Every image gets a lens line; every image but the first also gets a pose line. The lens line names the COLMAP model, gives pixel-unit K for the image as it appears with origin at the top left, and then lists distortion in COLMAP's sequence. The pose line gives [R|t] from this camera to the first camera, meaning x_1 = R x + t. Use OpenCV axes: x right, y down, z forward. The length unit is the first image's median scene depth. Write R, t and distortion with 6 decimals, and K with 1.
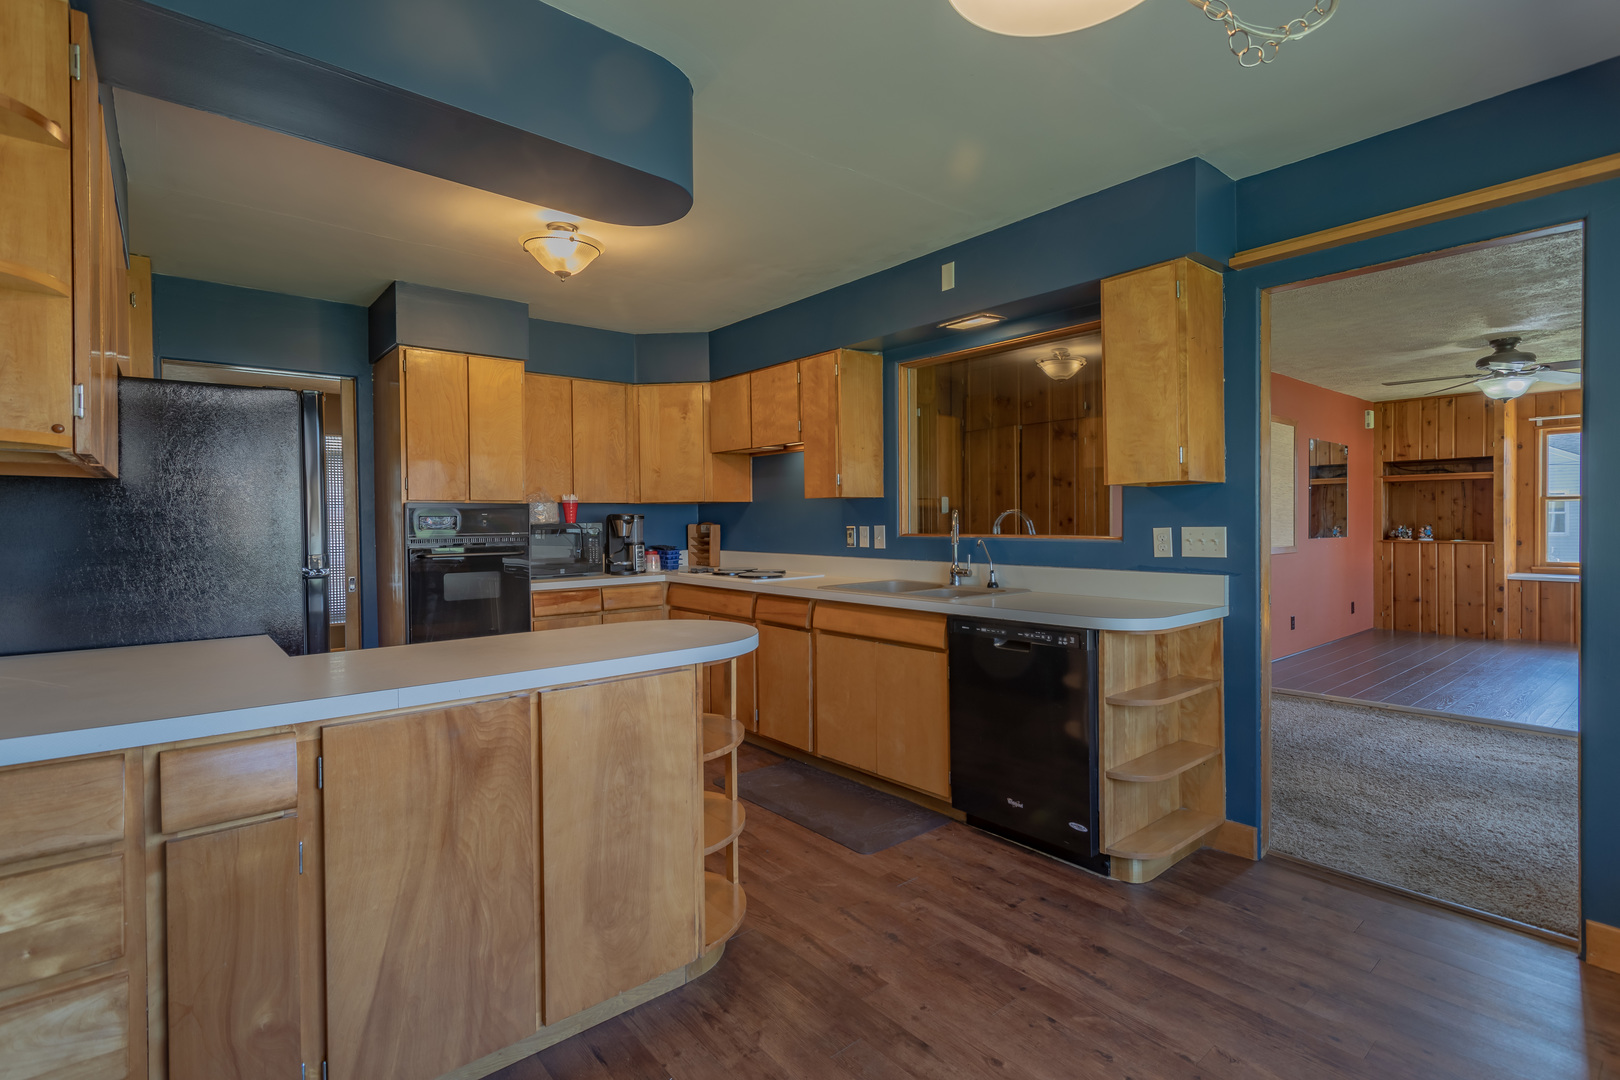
lens RADIAL K [[763.7, 0, 813.8], [0, 763.7, 530.4], [0, 0, 1]] dist [-0.004173, 0.000214]
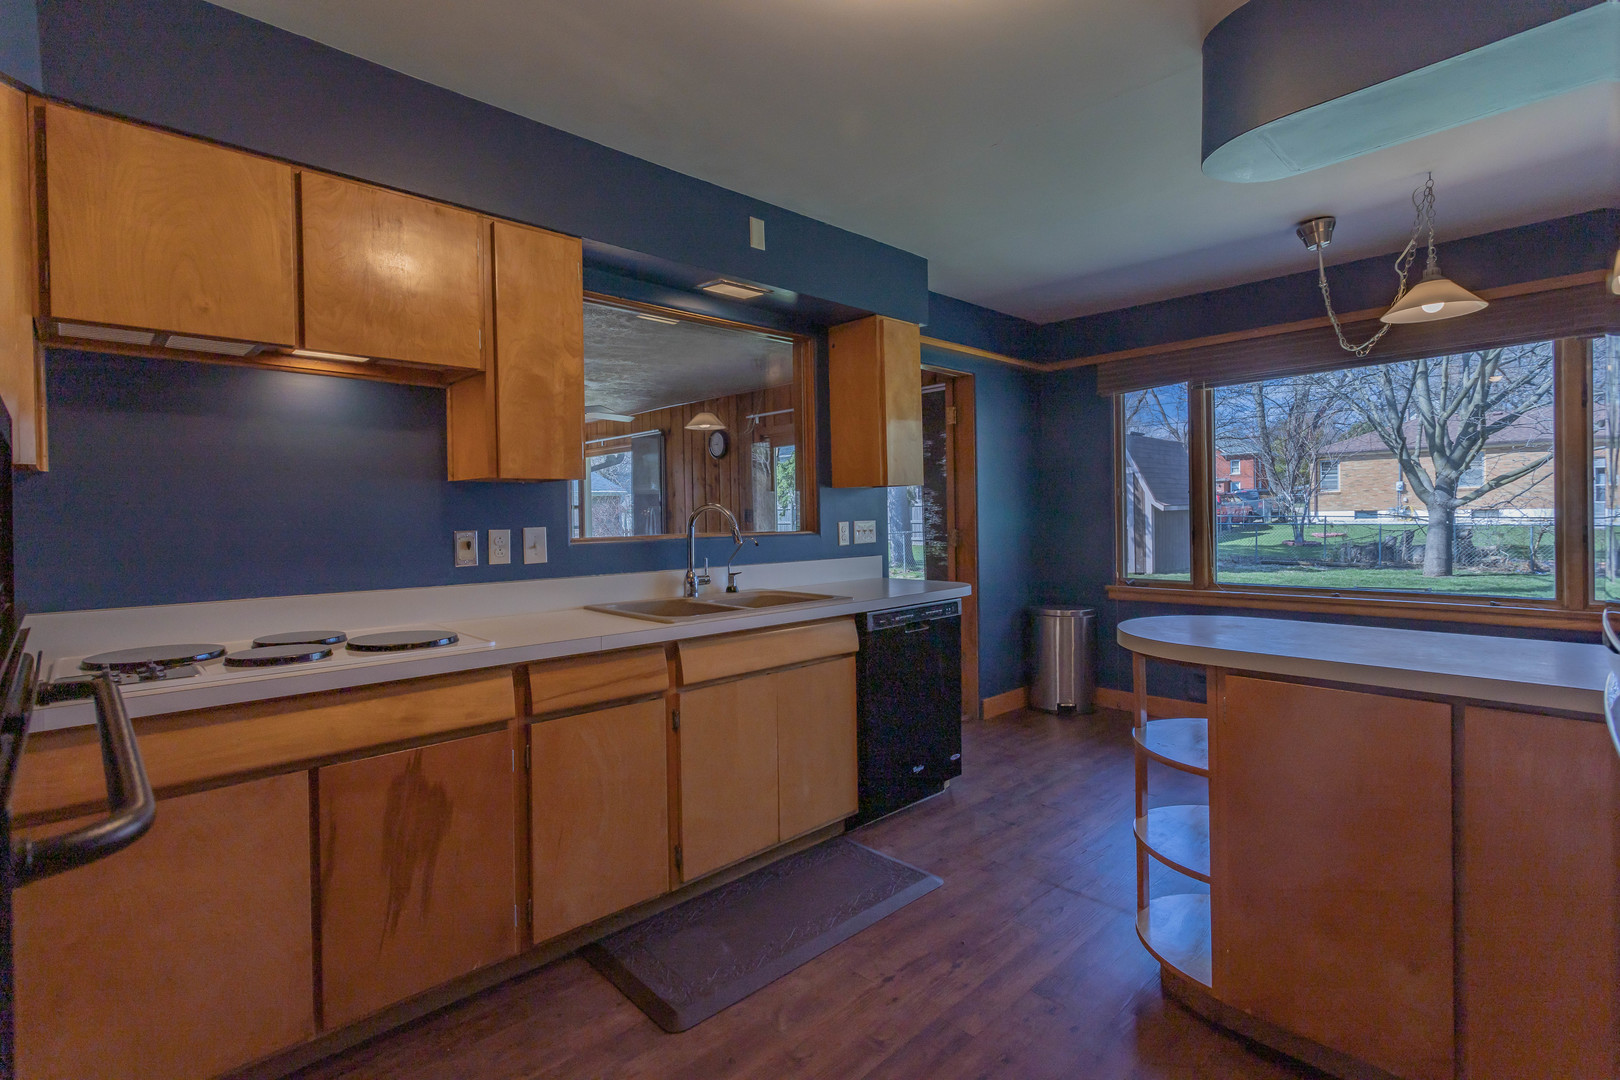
lens RADIAL K [[763.7, 0, 809.9], [0, 763.7, 517.1], [0, 0, 1]] dist [-0.004173, 0.000214]
pose [[-0.062905, 0.004573, 0.998009, -0.642288], [0.029870, 0.999550, -0.002698, -0.007167], [-0.997572, 0.029641, -0.063013, 0.936101]]
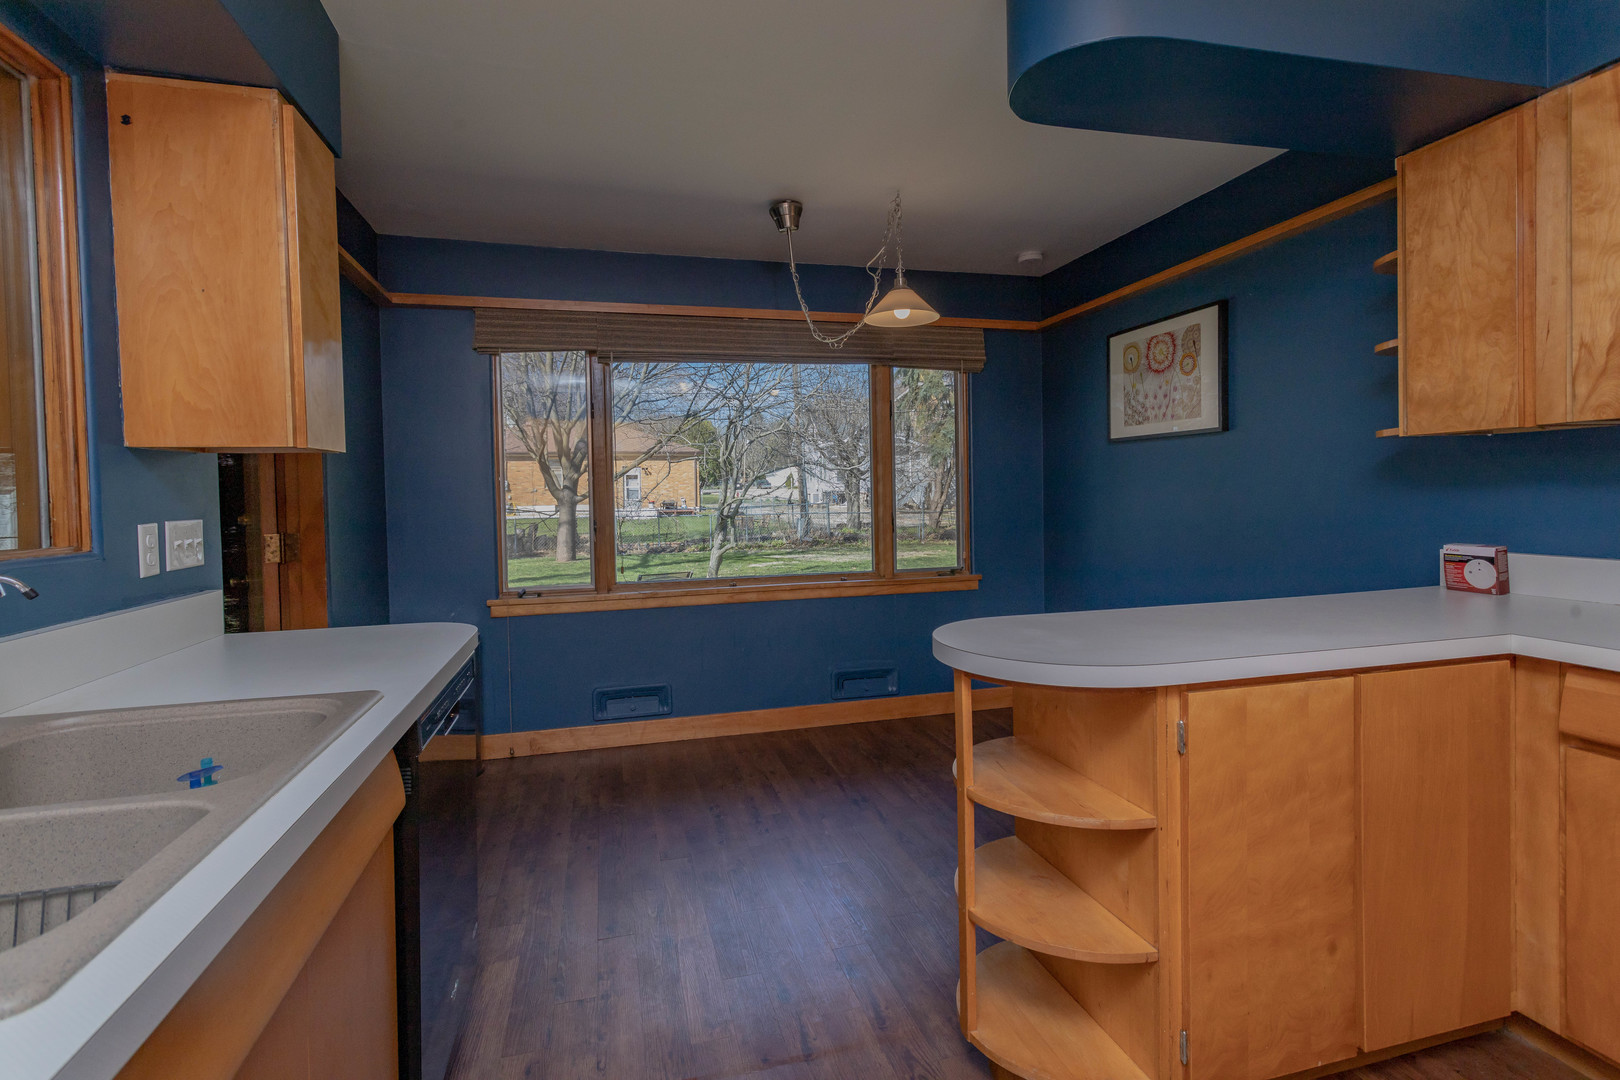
lens RADIAL K [[763.7, 0, 809.6], [0, 763.7, 514.1], [0, 0, 1]] dist [-0.004173, 0.000214]
pose [[-0.901718, 0.013044, 0.432129, -0.180726], [0.029695, 0.999053, 0.031808, -0.011107], [-0.431304, 0.041514, -0.901251, 1.067271]]
